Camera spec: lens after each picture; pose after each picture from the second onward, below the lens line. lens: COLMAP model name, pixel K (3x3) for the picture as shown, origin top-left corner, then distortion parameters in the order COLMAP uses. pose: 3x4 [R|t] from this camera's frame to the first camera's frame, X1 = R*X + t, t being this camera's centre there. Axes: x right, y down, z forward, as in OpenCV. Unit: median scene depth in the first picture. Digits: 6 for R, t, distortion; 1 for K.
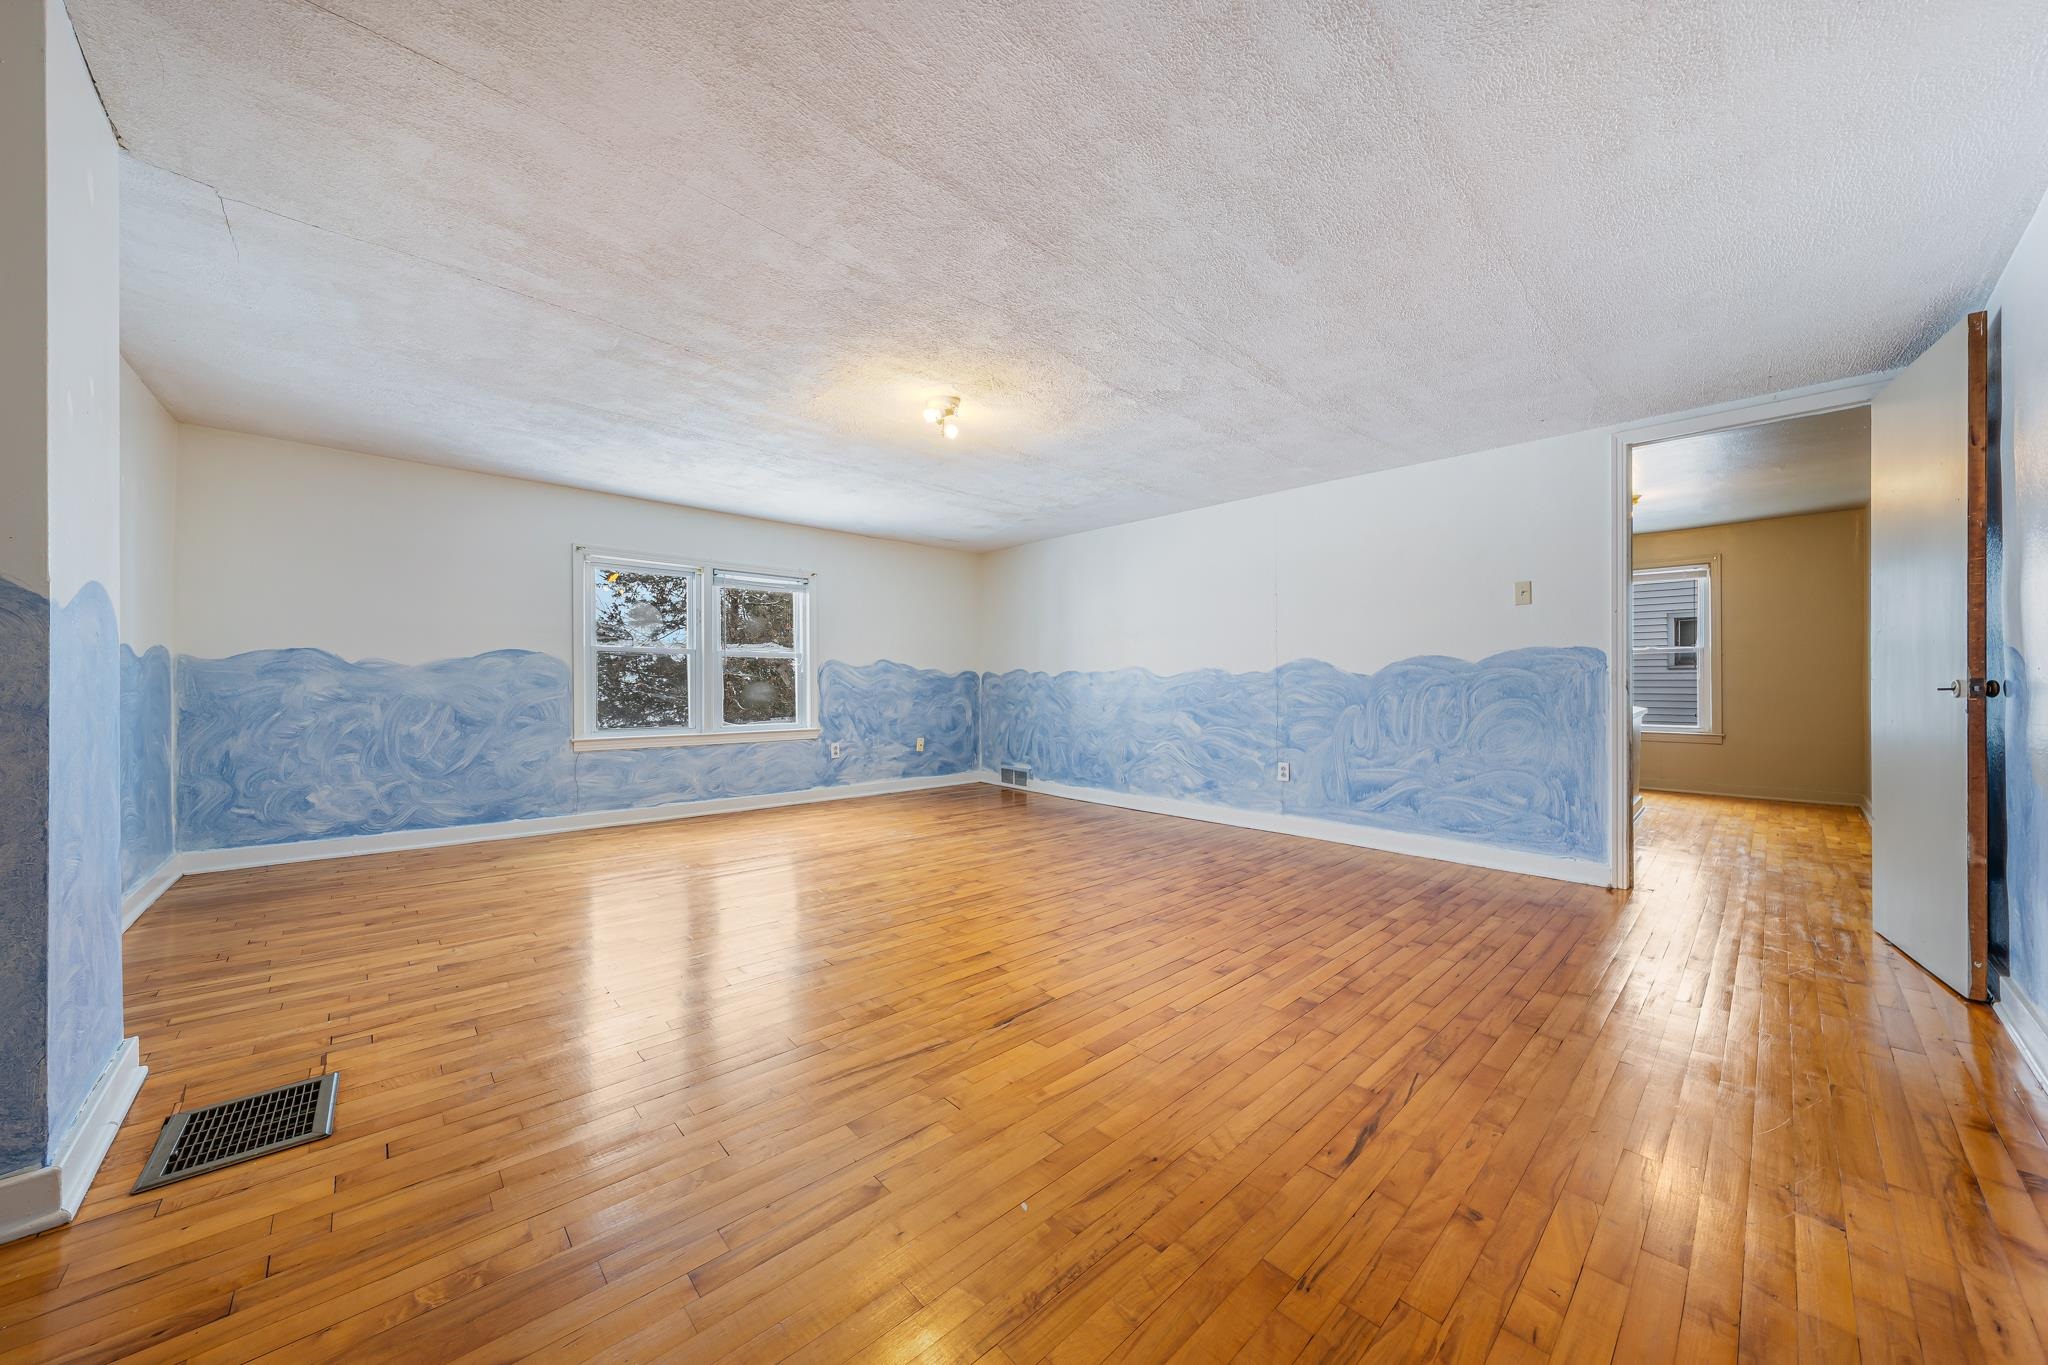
lens RADIAL K [[725.2, 0, 1026.5], [0, 725.2, 684.2], [0, 0, 1]] dist [-0.002497, -0.000018]
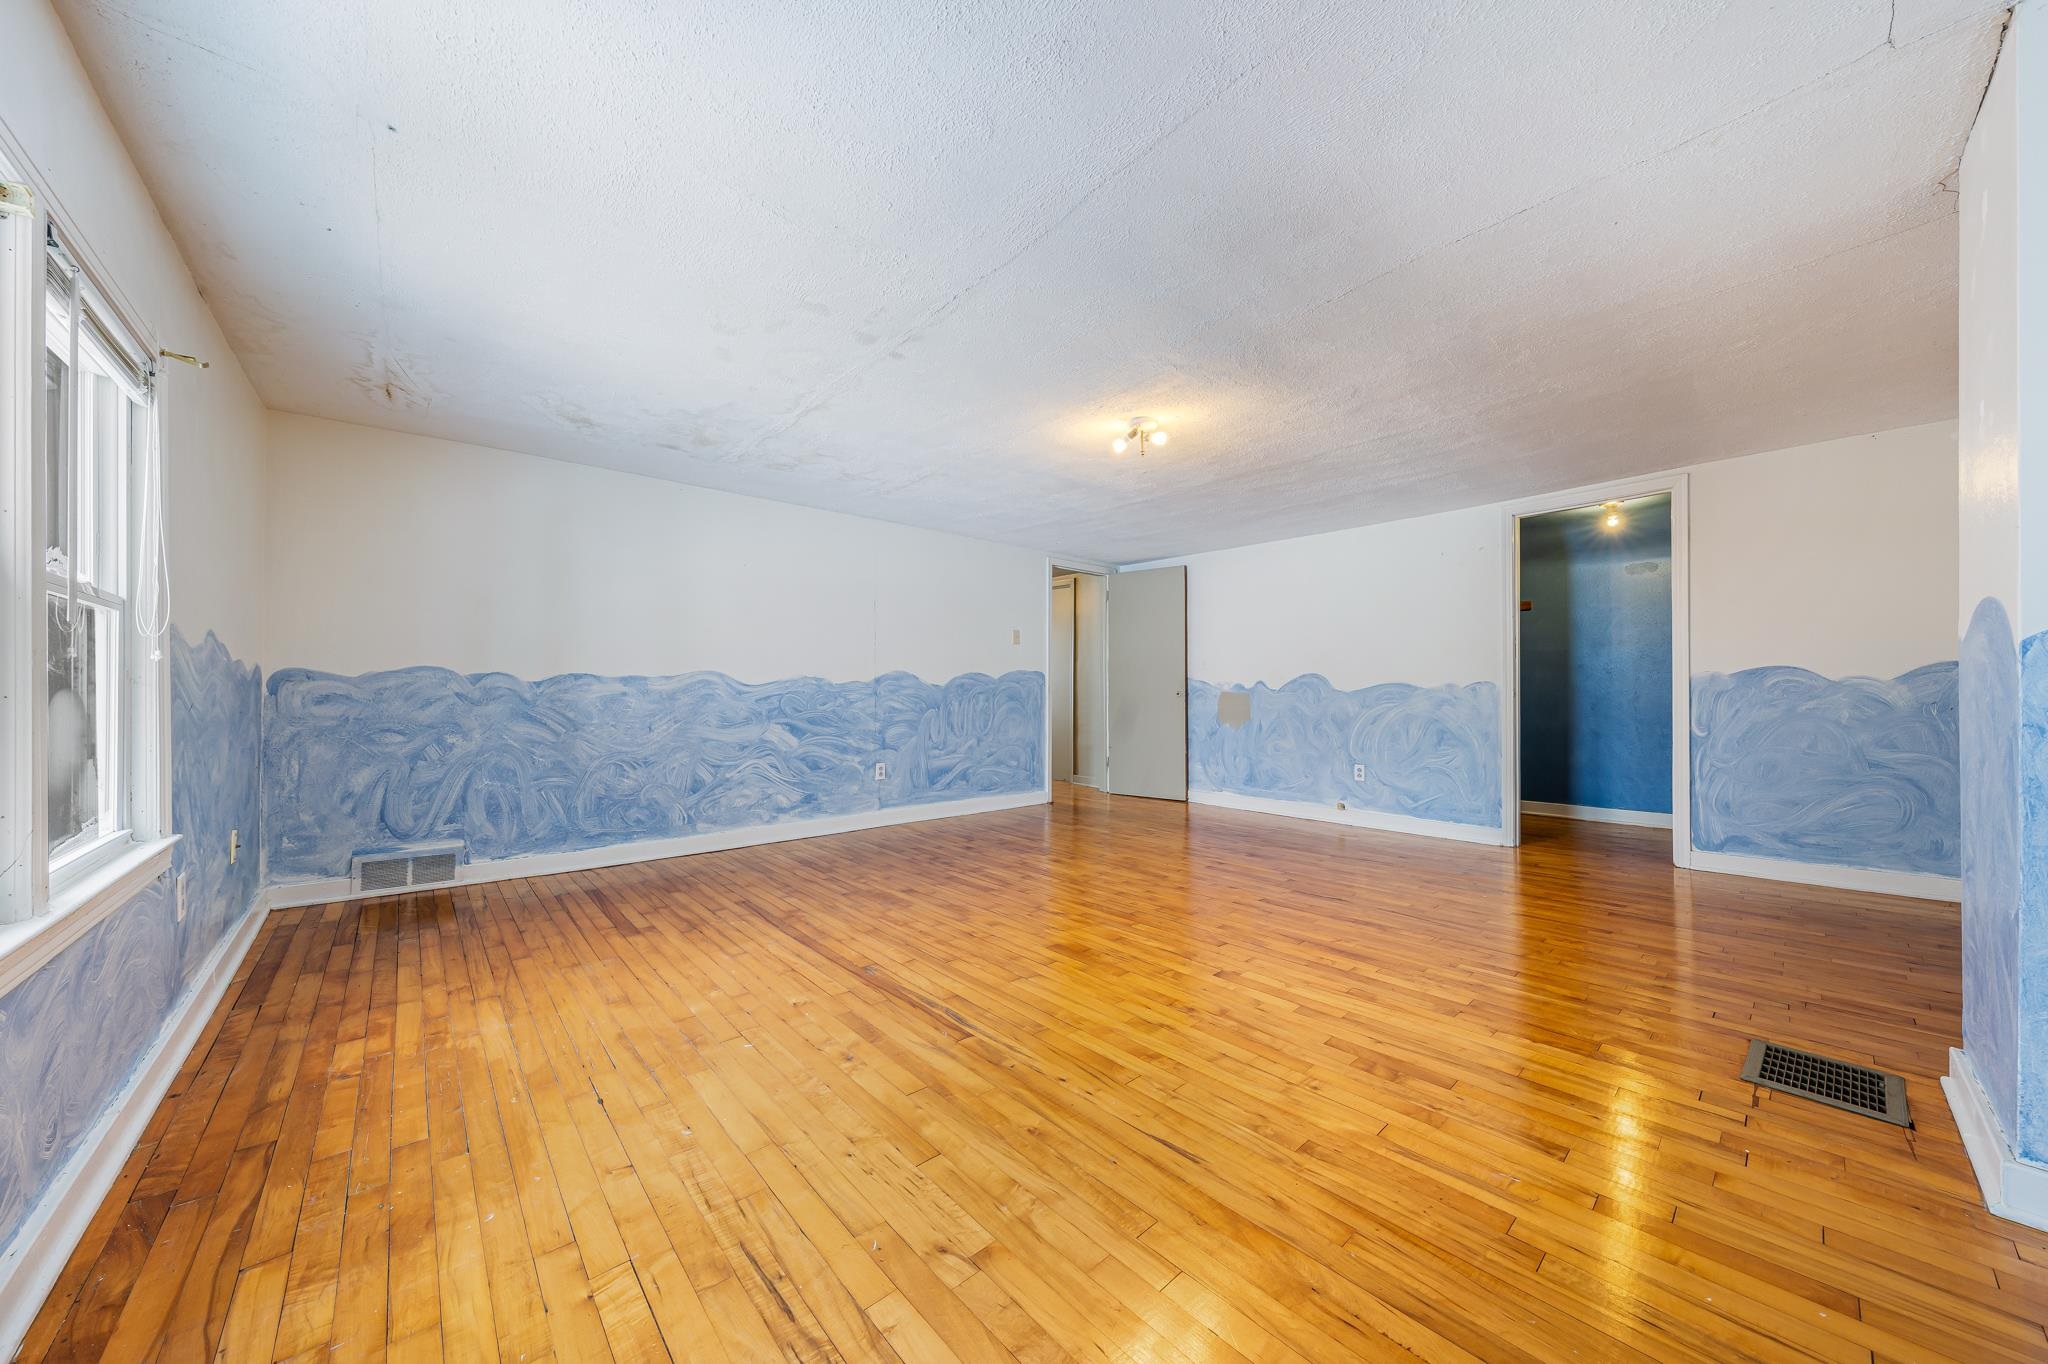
lens RADIAL K [[725.2, 0, 1026.4], [0, 725.2, 686.4], [0, 0, 1]] dist [-0.002497, -0.000018]
pose [[-0.001764, 0.004129, 0.999990, -0.751605], [-0.000430, 0.999991, -0.004129, -0.005391], [-0.999998, -0.000437, -0.001762, 0.766430]]
